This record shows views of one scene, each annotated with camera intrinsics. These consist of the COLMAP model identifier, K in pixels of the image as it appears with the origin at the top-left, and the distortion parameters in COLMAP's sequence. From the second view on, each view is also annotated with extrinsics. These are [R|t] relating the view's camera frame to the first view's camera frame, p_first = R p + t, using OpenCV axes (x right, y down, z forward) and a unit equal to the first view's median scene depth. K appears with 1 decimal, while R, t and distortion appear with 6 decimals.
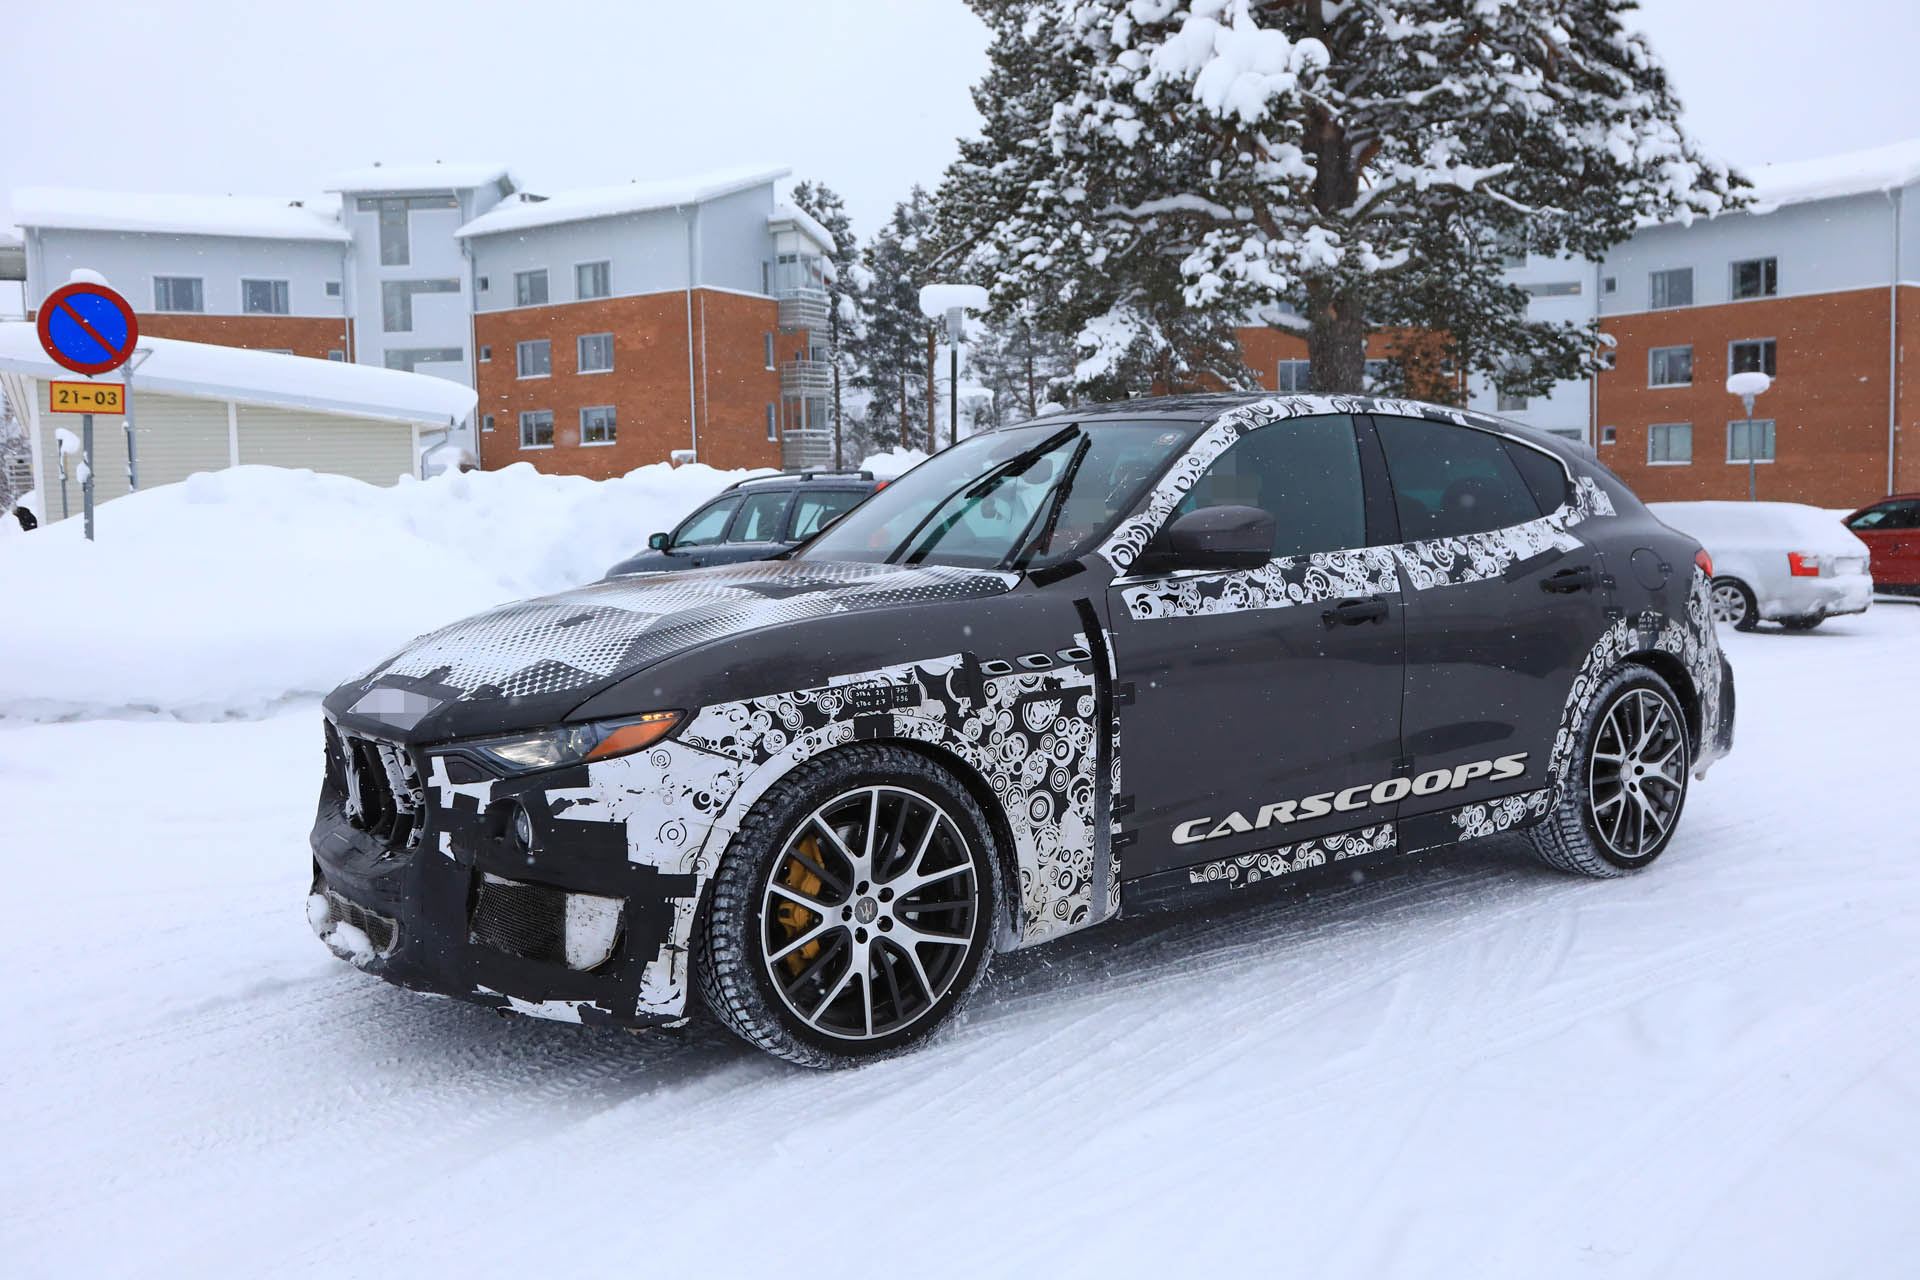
lens RADIAL K [[1604.7, 0, 998.2], [0, 1604.7, 643.2], [0, 0, 1]] dist [-0.122750, -0.002428]
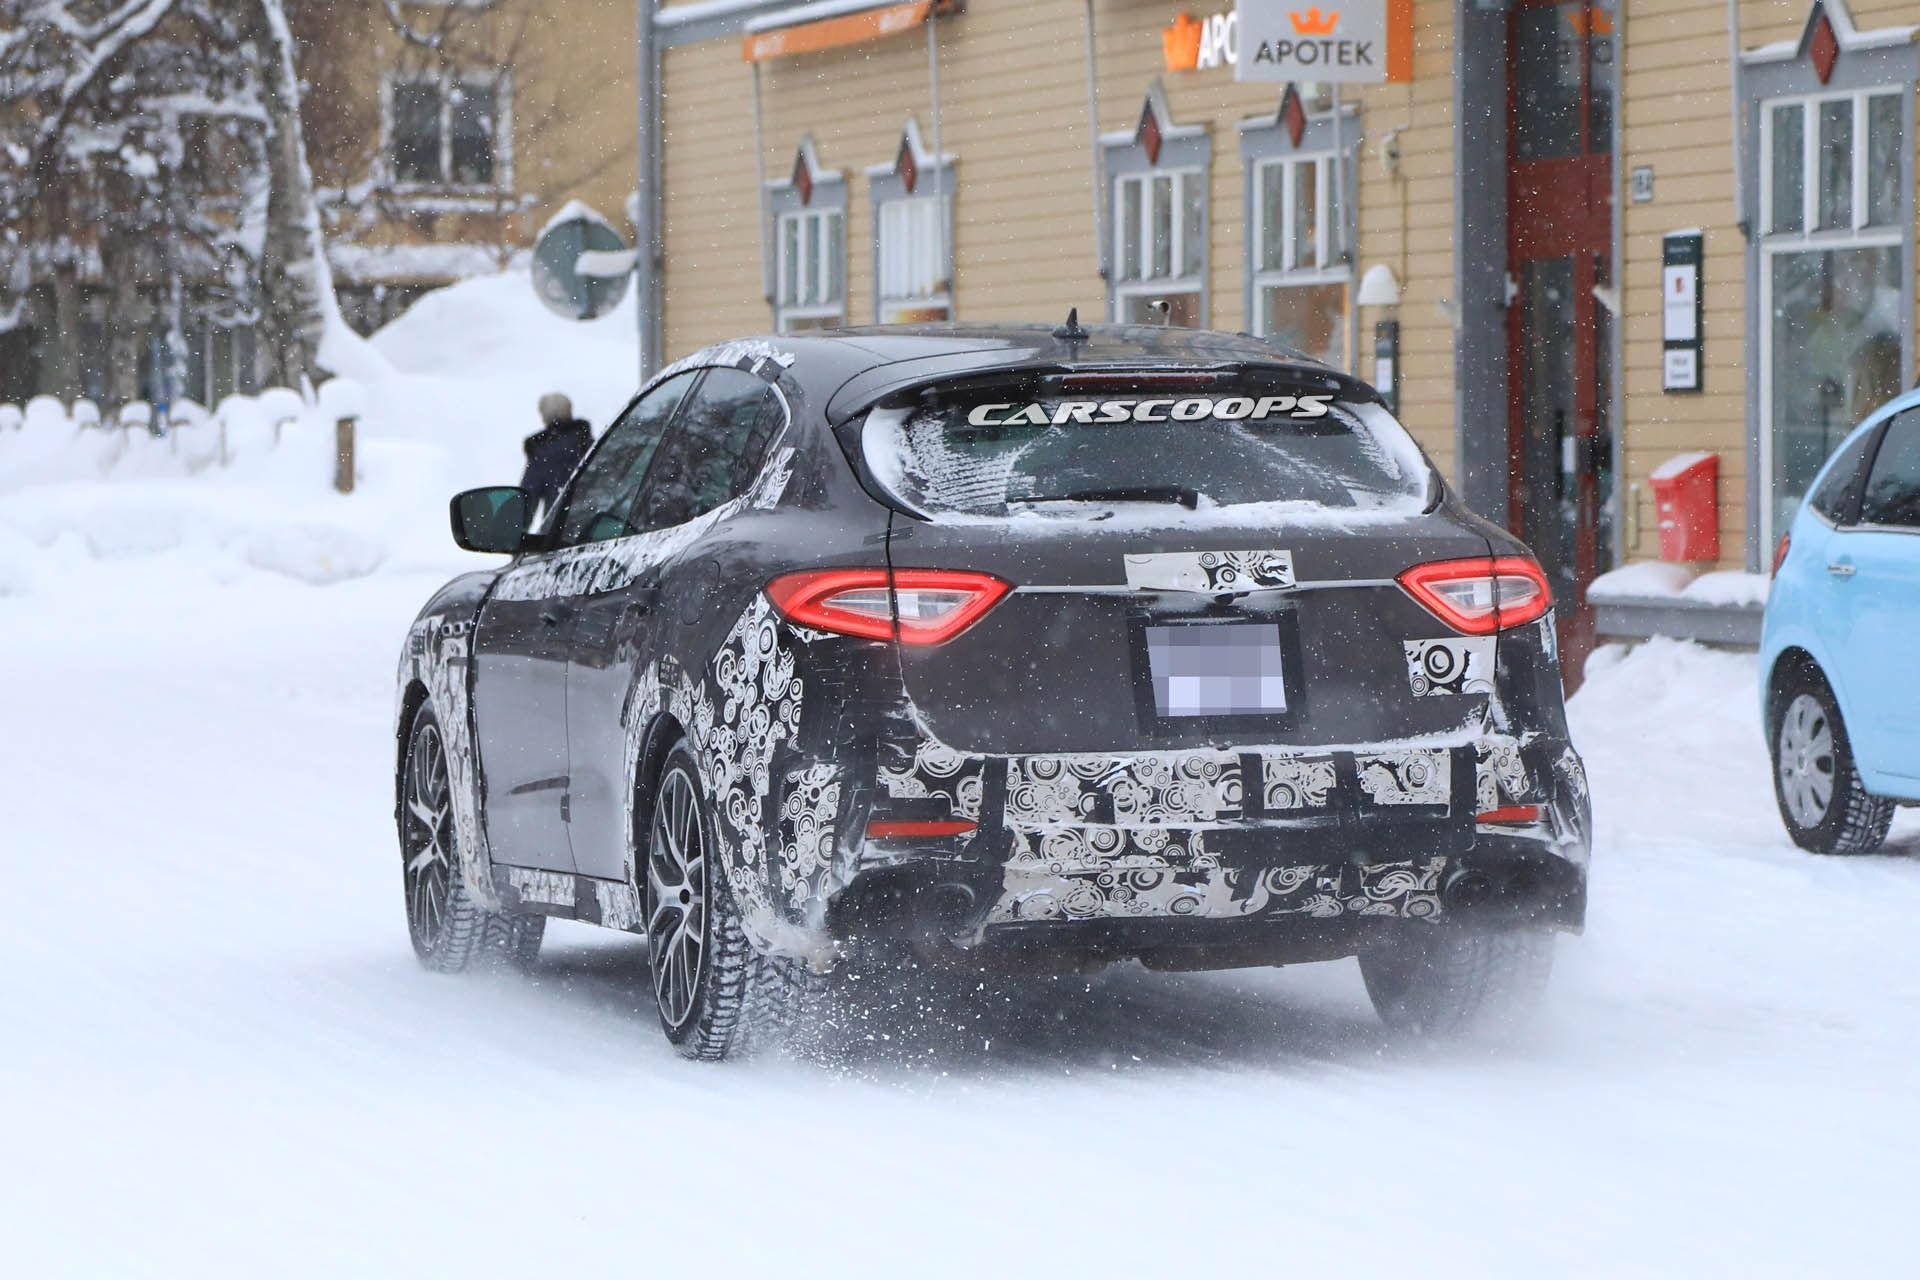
lens RADIAL K [[8397.0, 0, 960.0], [0, 8397.0, 640.0], [0, 0, 1]] dist [0.040476, -0.252921]
pose [[-0.364330, 0.045136, -0.930175, 4.979889], [-0.056643, 0.995901, 0.070512, -0.384730], [0.929546, 0.078378, -0.360281, 3.251378]]
